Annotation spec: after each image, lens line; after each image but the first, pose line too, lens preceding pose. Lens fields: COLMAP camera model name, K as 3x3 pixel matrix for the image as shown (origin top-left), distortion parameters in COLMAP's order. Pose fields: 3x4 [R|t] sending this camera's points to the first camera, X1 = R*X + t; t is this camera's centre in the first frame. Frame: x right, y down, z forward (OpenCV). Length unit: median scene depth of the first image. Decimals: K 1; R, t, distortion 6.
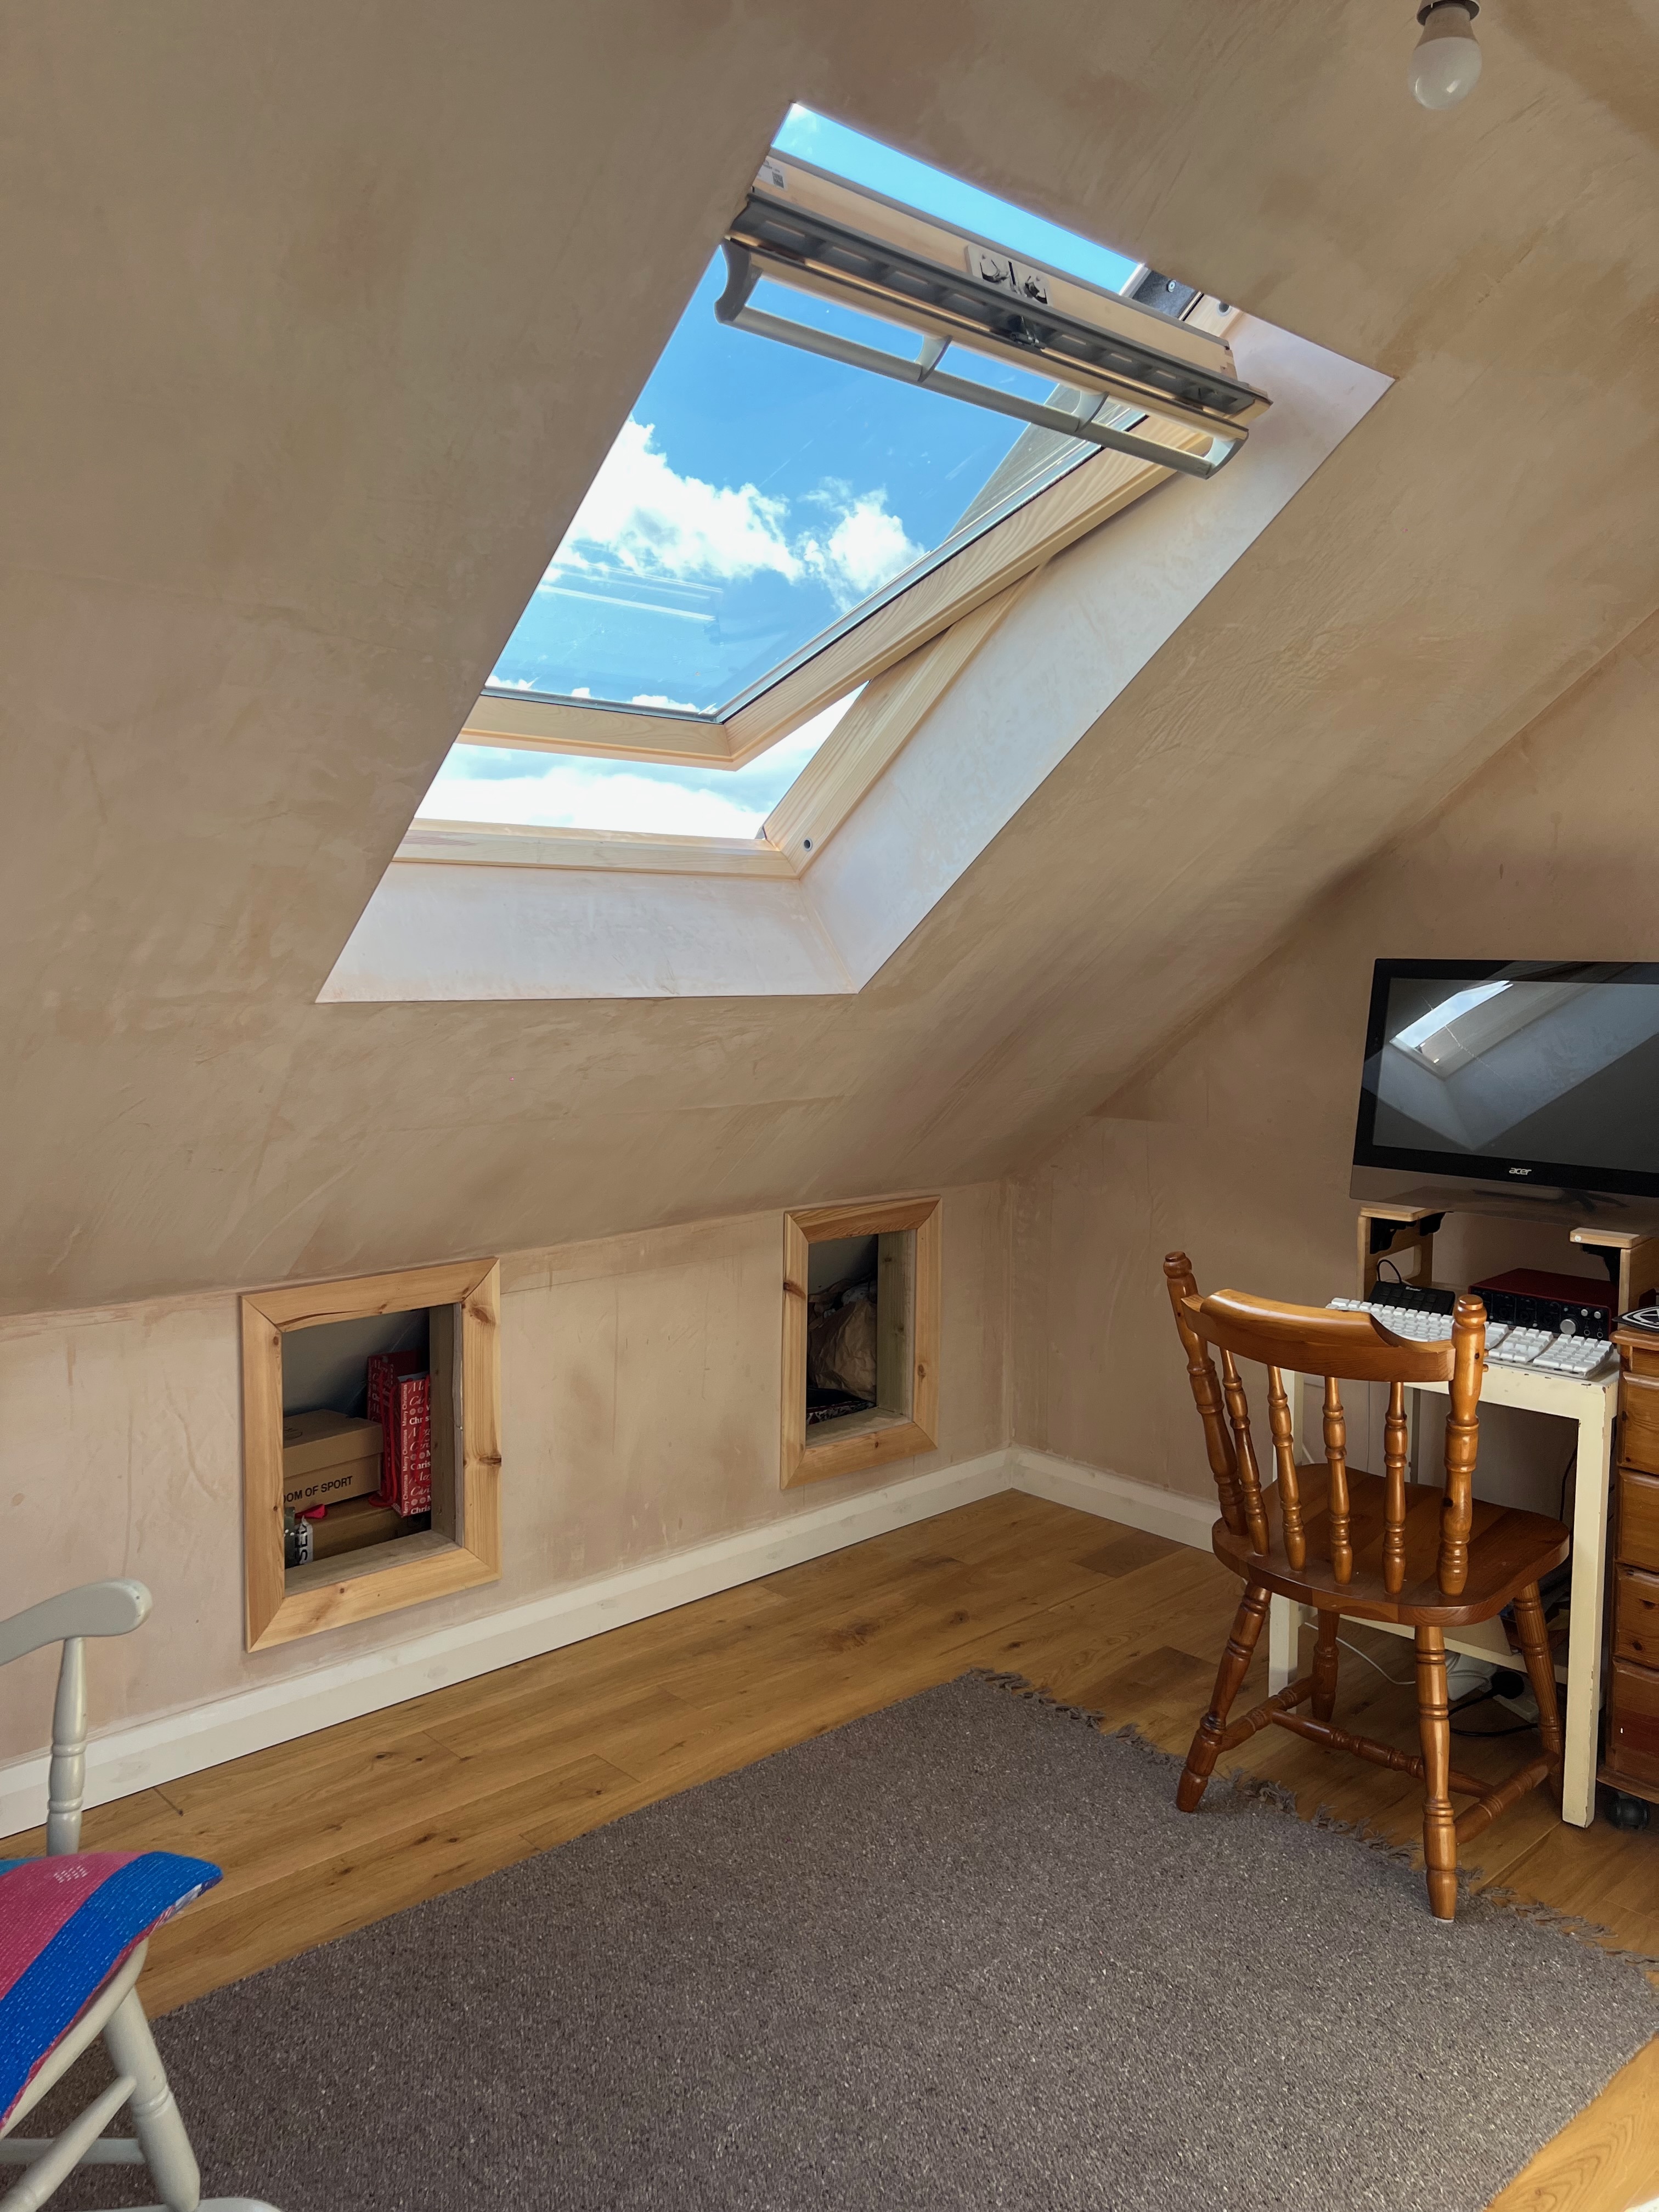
lens RADIAL K [[1684.8, 0, 827.0], [0, 1684.8, 1104.5], [0, 0, 1]] dist [0.050434, -0.001082]
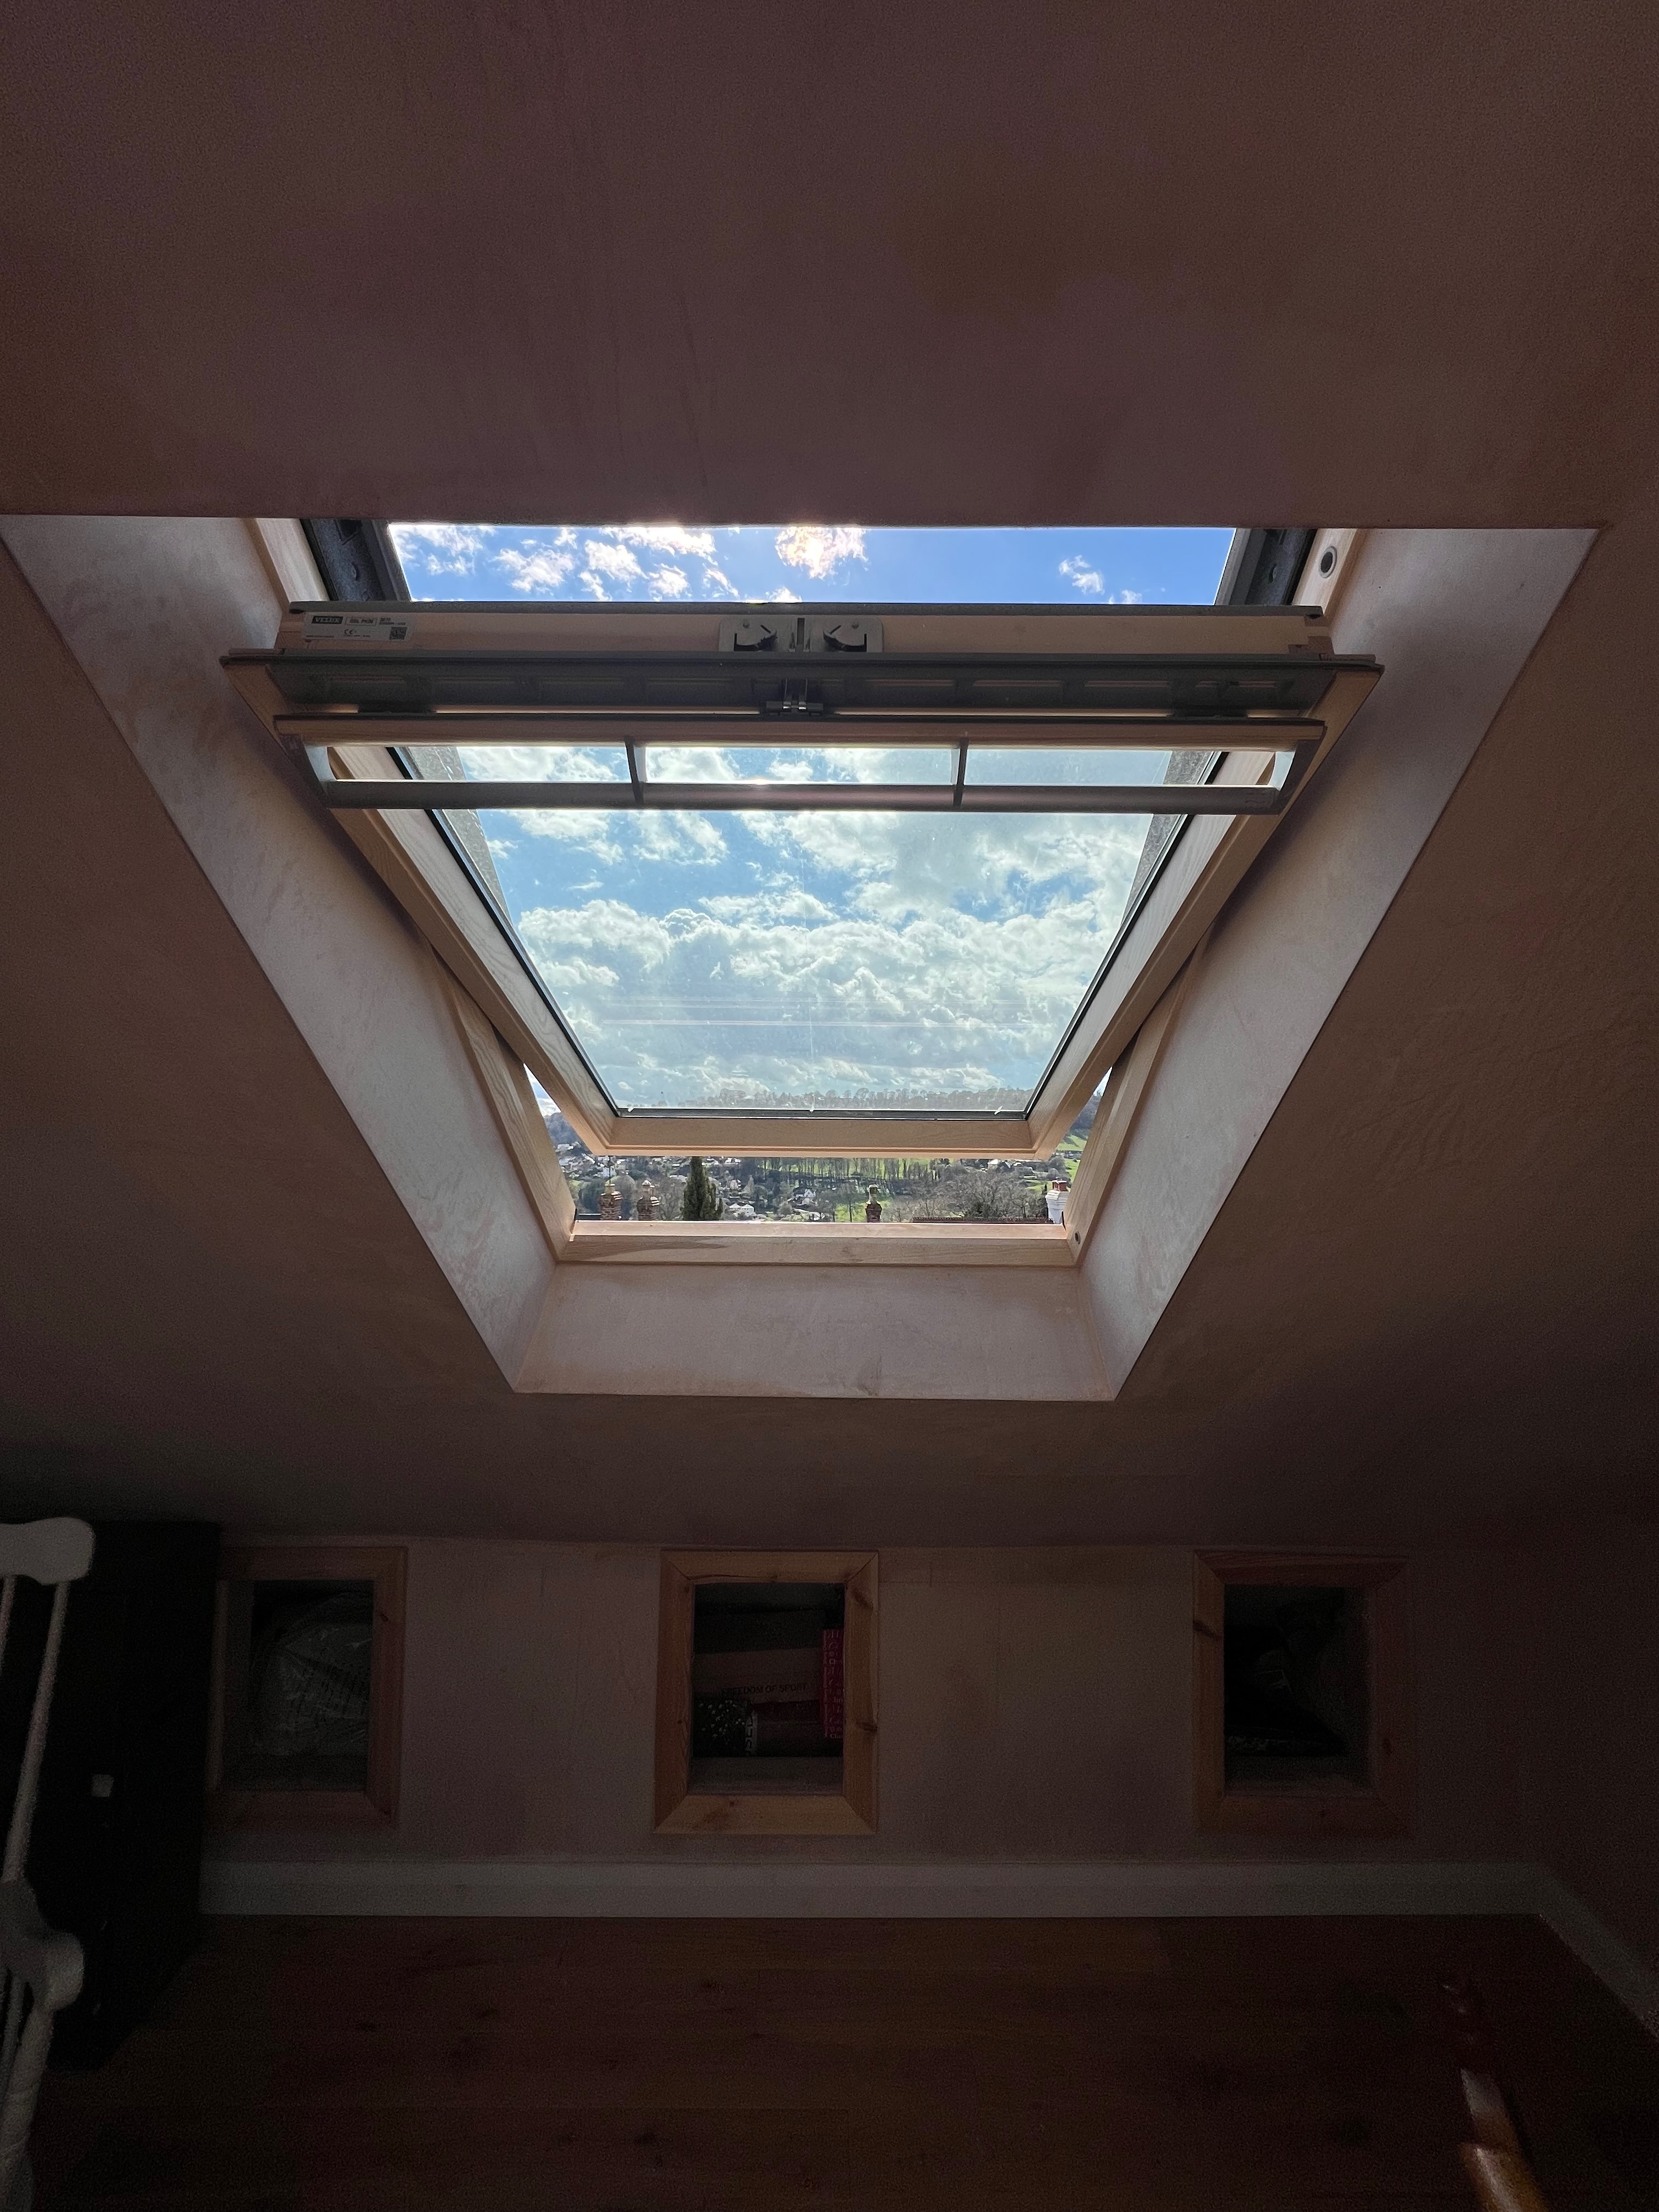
lens RADIAL K [[893.2, 0, 830.1], [0, 893.2, 1101.0], [0, 0, 1]] dist [0.000027, -0.000616]
pose [[0.733686, -0.036903, -0.678486, 0.232409], [-0.072874, 0.988491, -0.132567, -0.145083], [0.675569, 0.146707, 0.722553, 0.469469]]
